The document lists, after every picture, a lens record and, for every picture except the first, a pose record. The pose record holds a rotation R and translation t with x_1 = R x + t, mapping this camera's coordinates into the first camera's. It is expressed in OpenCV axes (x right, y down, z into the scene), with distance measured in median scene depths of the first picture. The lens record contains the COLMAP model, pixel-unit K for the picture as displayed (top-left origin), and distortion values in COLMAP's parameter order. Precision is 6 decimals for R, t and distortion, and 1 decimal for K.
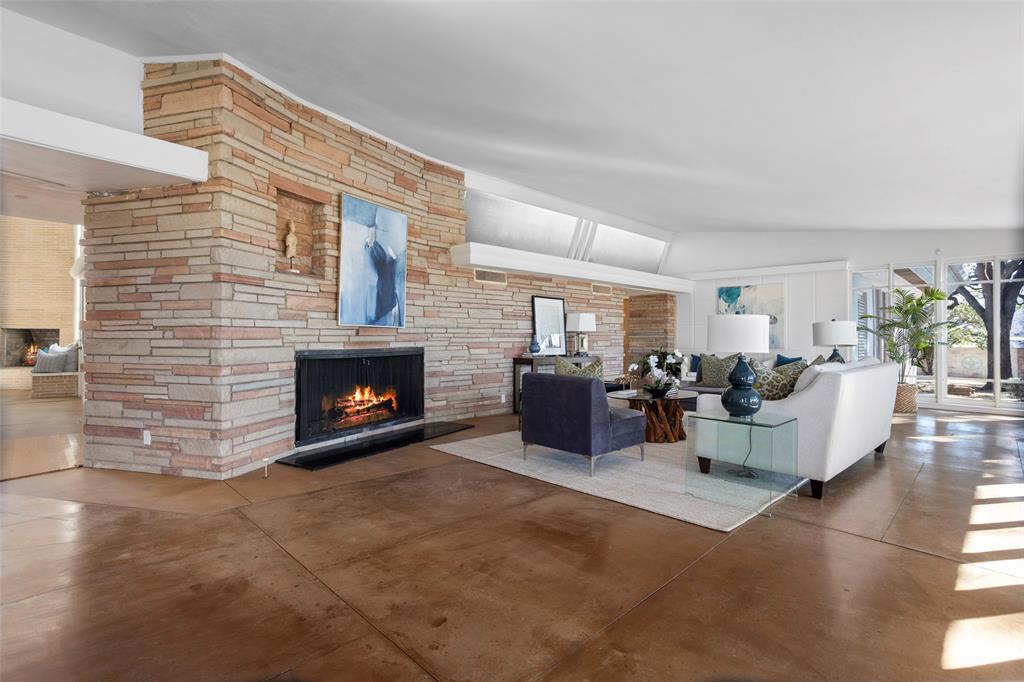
lens RADIAL K [[481.8, 0, 507.5], [0, 481.8, 328.9], [0, 0, 1]] dist [-0.006810, 0.003953]
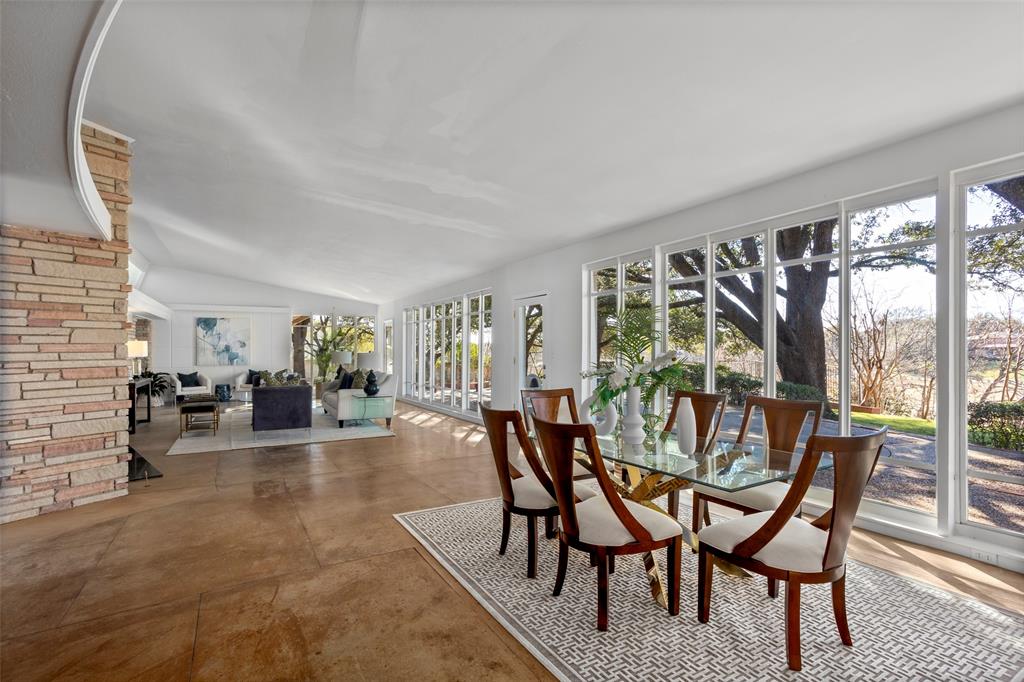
lens RADIAL K [[493.9, 0, 503.0], [0, 493.9, 337.3], [0, 0, 1]] dist [-0.011062, 0.007011]
pose [[0.248051, 0.013742, 0.968650, -1.027873], [-0.009246, 0.999887, -0.011817, -0.047545], [-0.968703, -0.006025, 0.248150, -0.138669]]
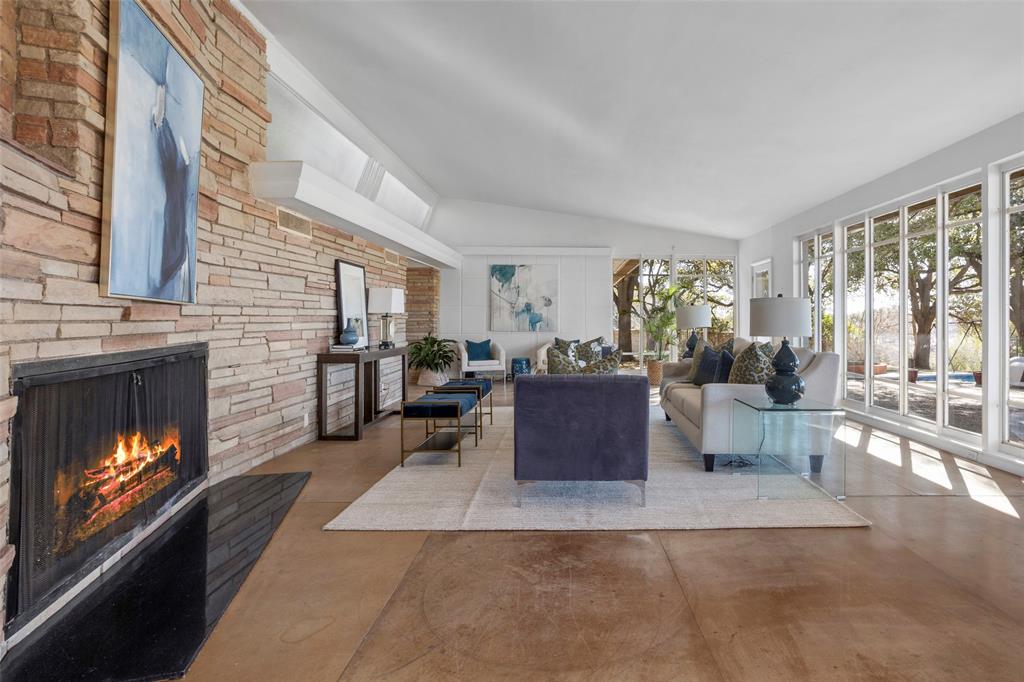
lens RADIAL K [[545.3, 0, 554.6], [0, 545.3, 314.7], [0, 0, 1]] dist [-0.027789, 0.003880]
pose [[0.698636, 0.001500, 0.715476, -0.363080], [-0.006770, 0.999967, 0.004514, 0.002946], [-0.715446, -0.007998, 0.698623, 0.347256]]
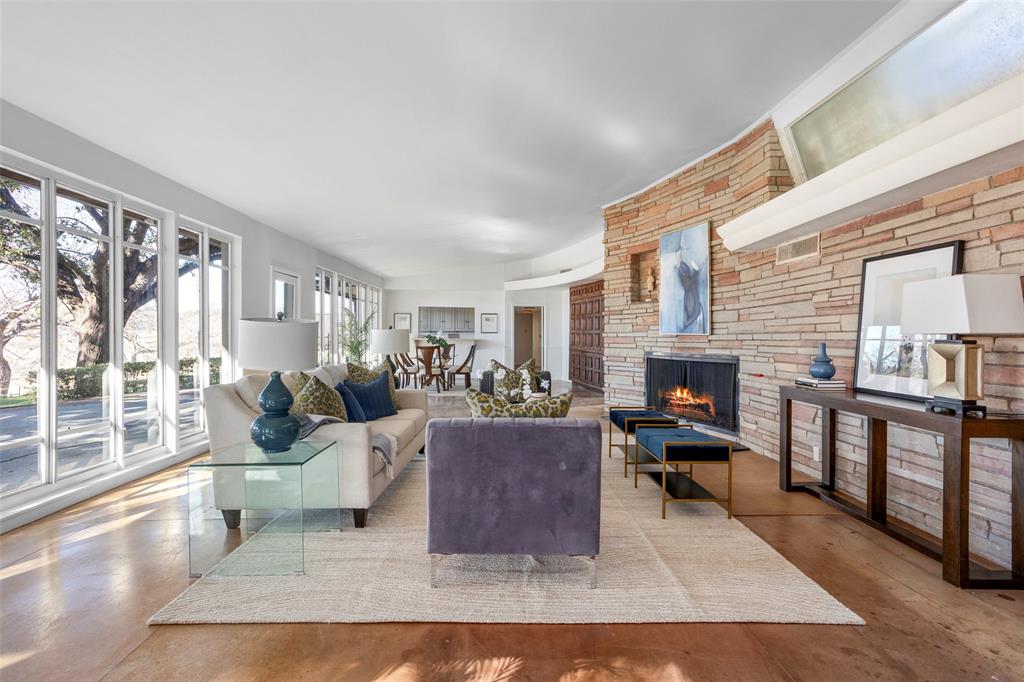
lens RADIAL K [[493.9, 0, 506.8], [0, 493.9, 341.0], [0, 0, 1]] dist [-0.011062, 0.007011]
pose [[-0.668244, -0.004324, -0.743930, 0.848802], [0.000423, 0.999981, -0.006192, 0.017196], [0.743942, -0.004453, -0.668229, 1.407113]]
